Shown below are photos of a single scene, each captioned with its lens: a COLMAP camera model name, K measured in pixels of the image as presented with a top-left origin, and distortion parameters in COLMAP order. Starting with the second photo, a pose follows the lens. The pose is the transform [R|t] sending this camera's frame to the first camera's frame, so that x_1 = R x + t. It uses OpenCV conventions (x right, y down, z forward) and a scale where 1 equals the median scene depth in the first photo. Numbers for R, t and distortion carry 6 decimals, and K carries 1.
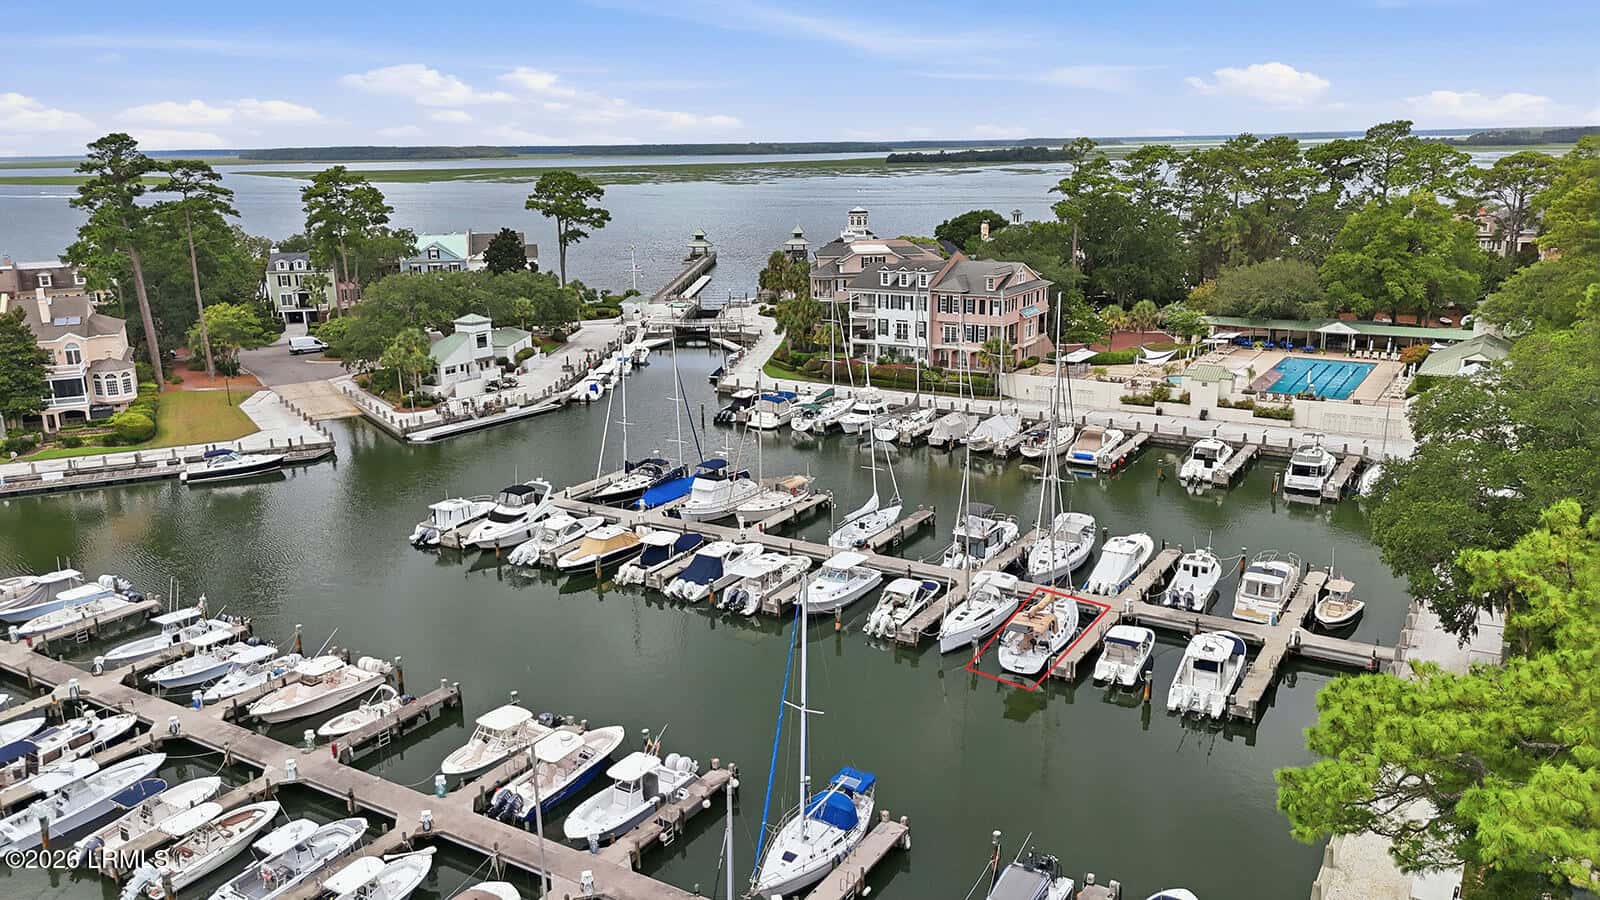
lens RADIAL K [[1180.6, 0, 800.0], [0, 1180.6, 450.0], [0, 0, 1]] dist [0.069016, -0.067037]
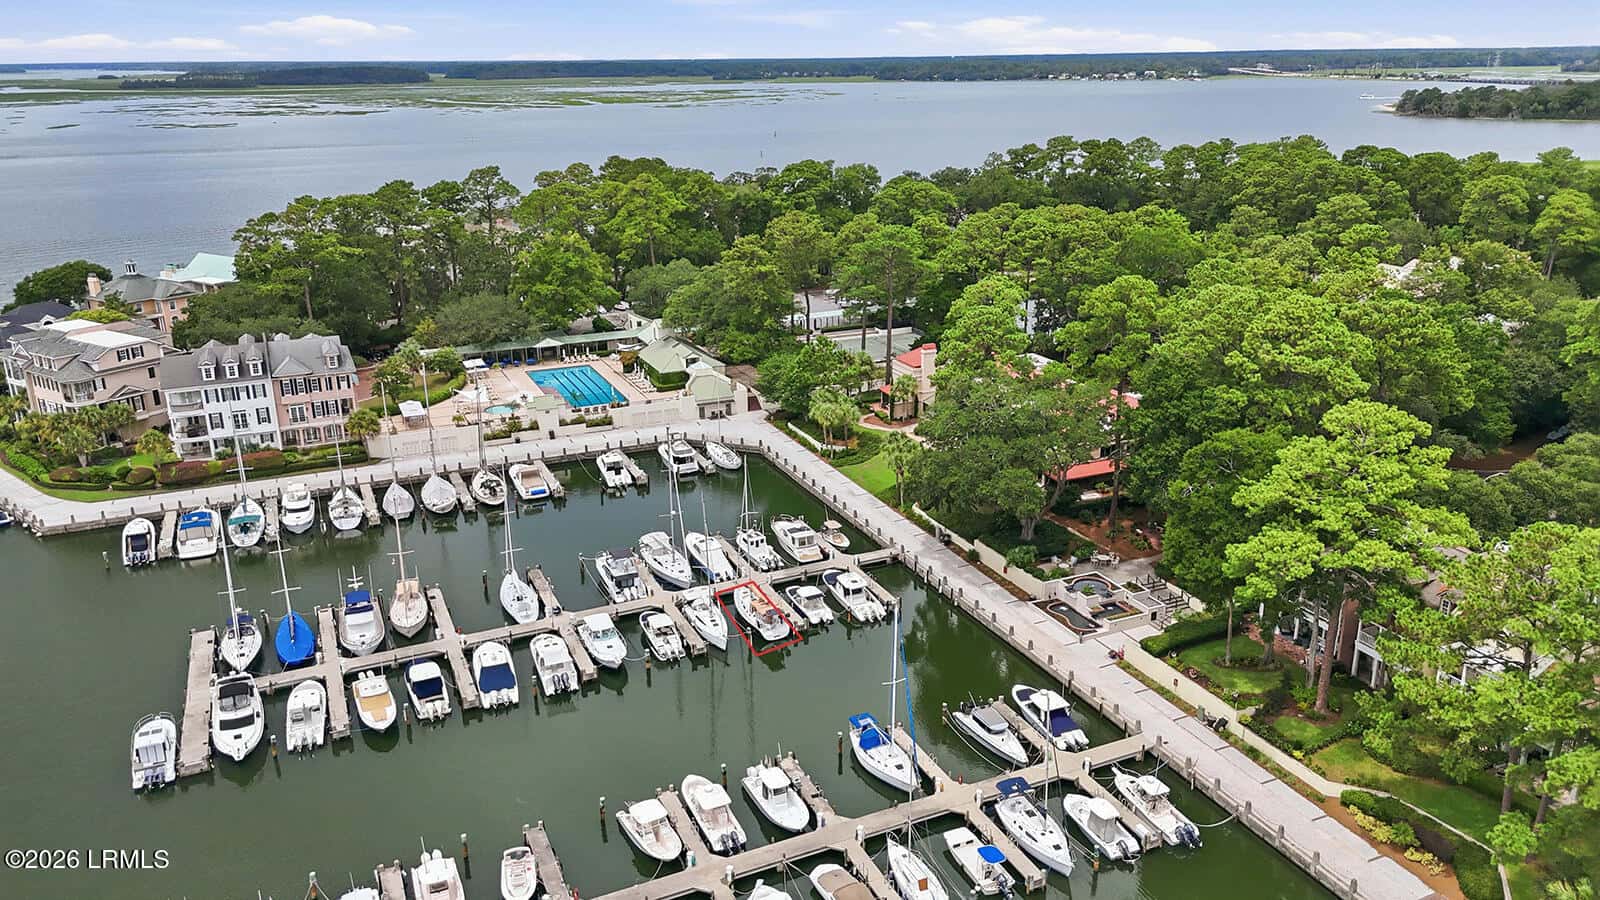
lens RADIAL K [[1175.7, 0, 800.0], [0, 1175.7, 450.0], [0, 0, 1]] dist [0.104192, -0.119720]
pose [[0.560254, -0.251317, 0.789275, -0.588908], [0.209542, 0.964870, 0.158489, -0.179213], [-0.801378, 0.076592, 0.593234, 0.025243]]
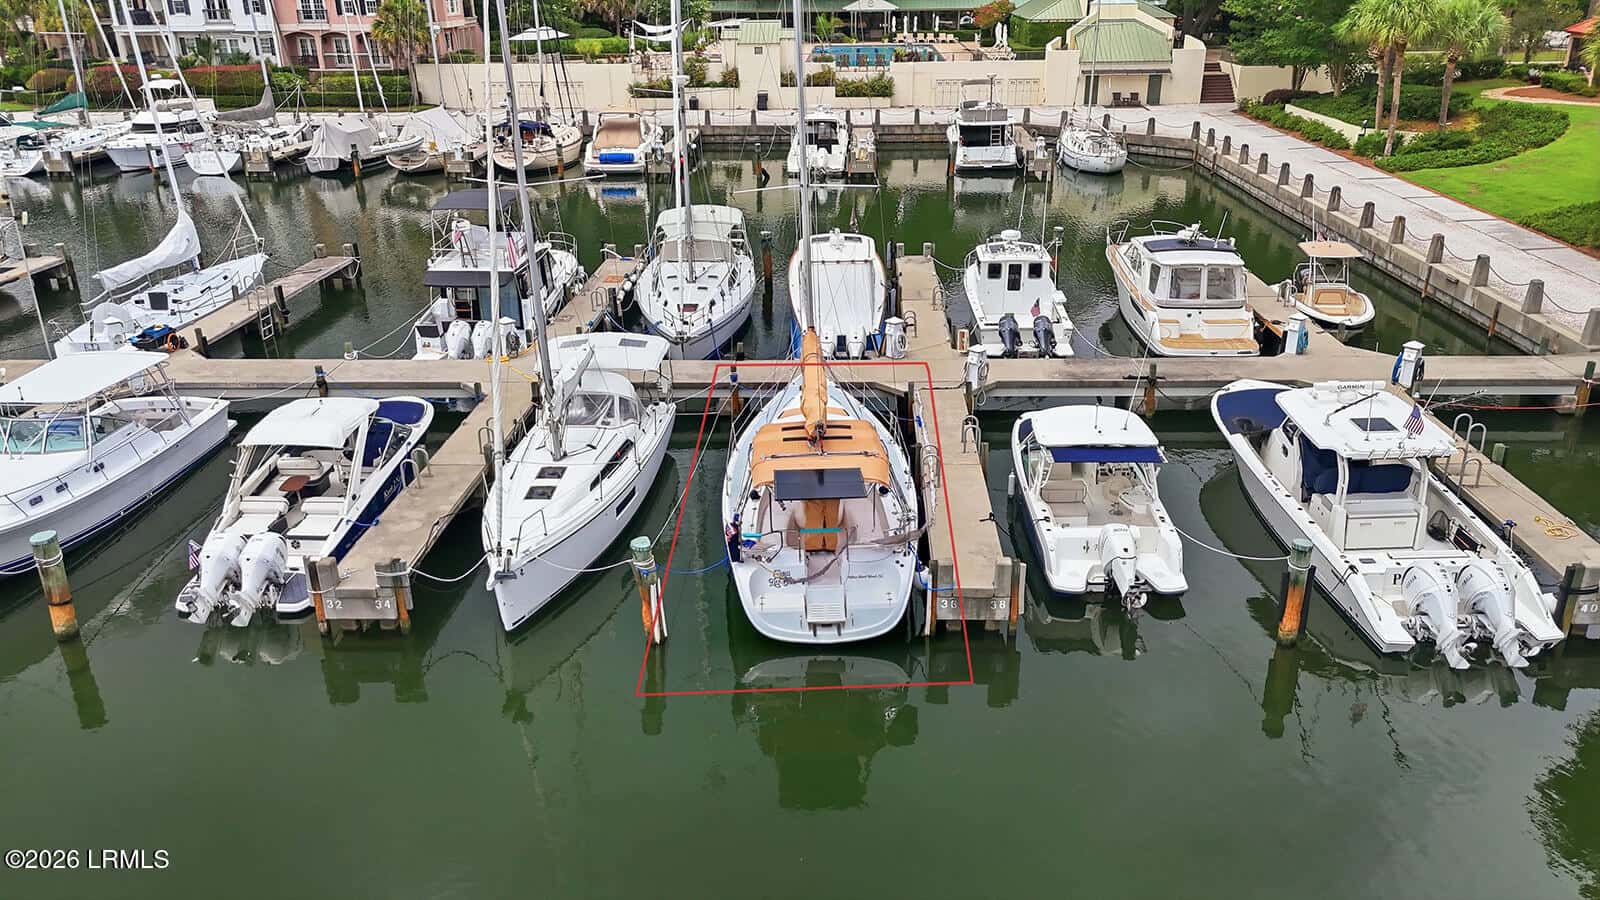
lens RADIAL K [[1175.7, 0, 800.0], [0, 1175.7, 450.0], [0, 0, 1]] dist [0.104192, -0.119720]
pose [[0.871044, -0.179638, 0.457180, 0.039152], [0.120017, 0.980352, 0.156543, 0.062278], [-0.476318, -0.081487, 0.875489, 0.472561]]
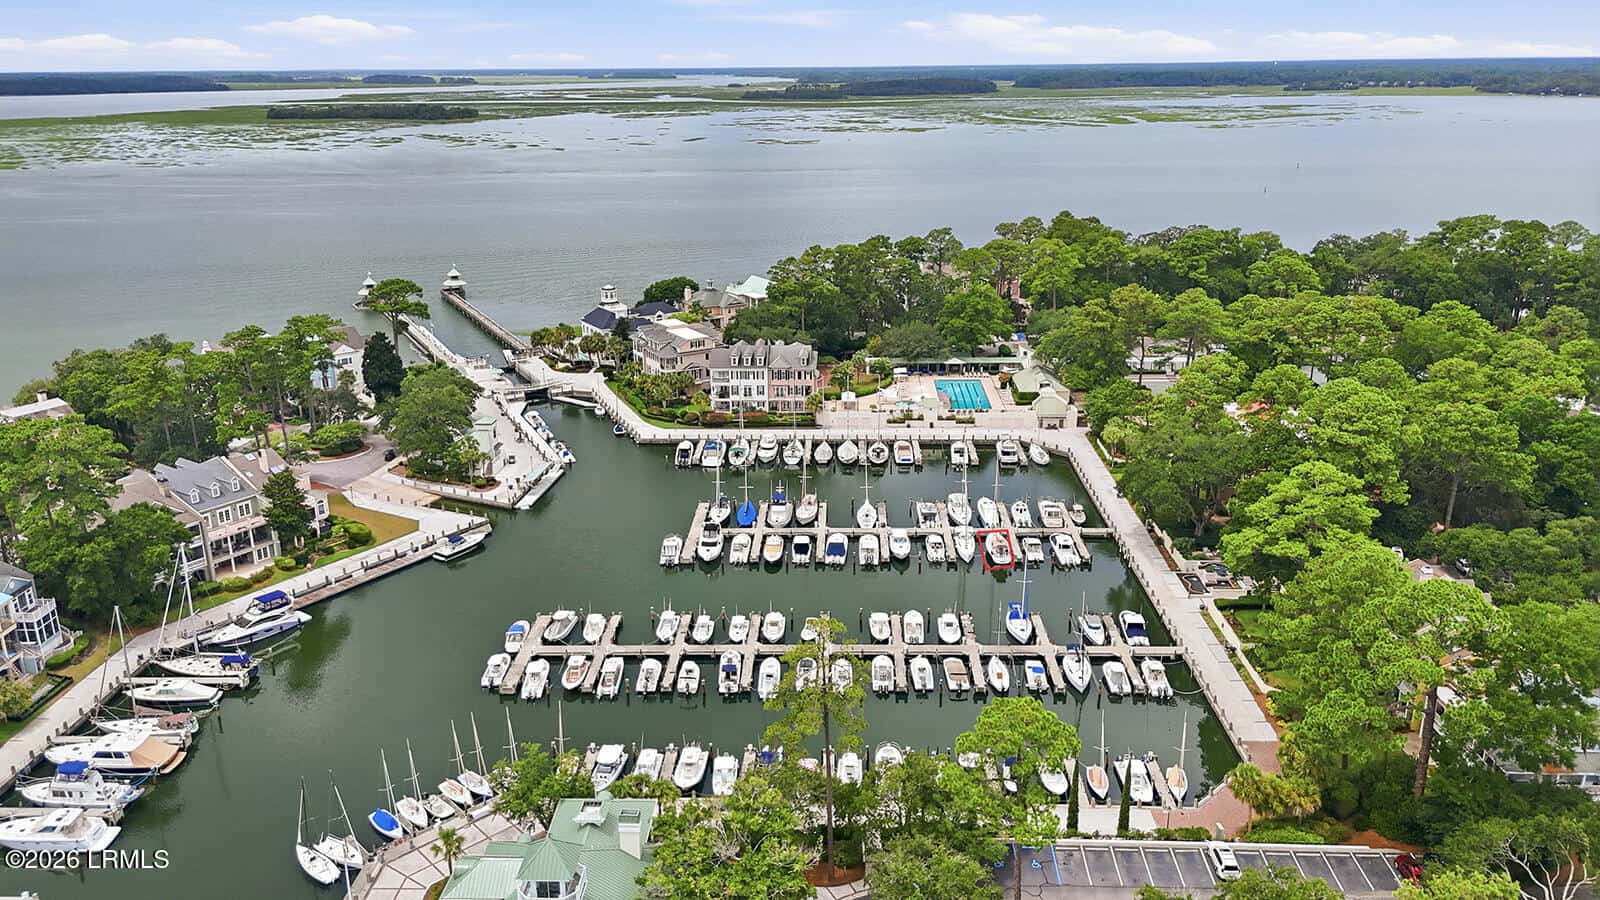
lens RADIAL K [[1175.7, 0, 800.0], [0, 1175.7, 450.0], [0, 0, 1]] dist [0.104192, -0.119720]
pose [[0.865812, -0.146302, 0.478504, -0.839555], [0.119705, 0.989094, 0.085818, -0.197979], [-0.485840, -0.017023, 0.873882, -0.610481]]
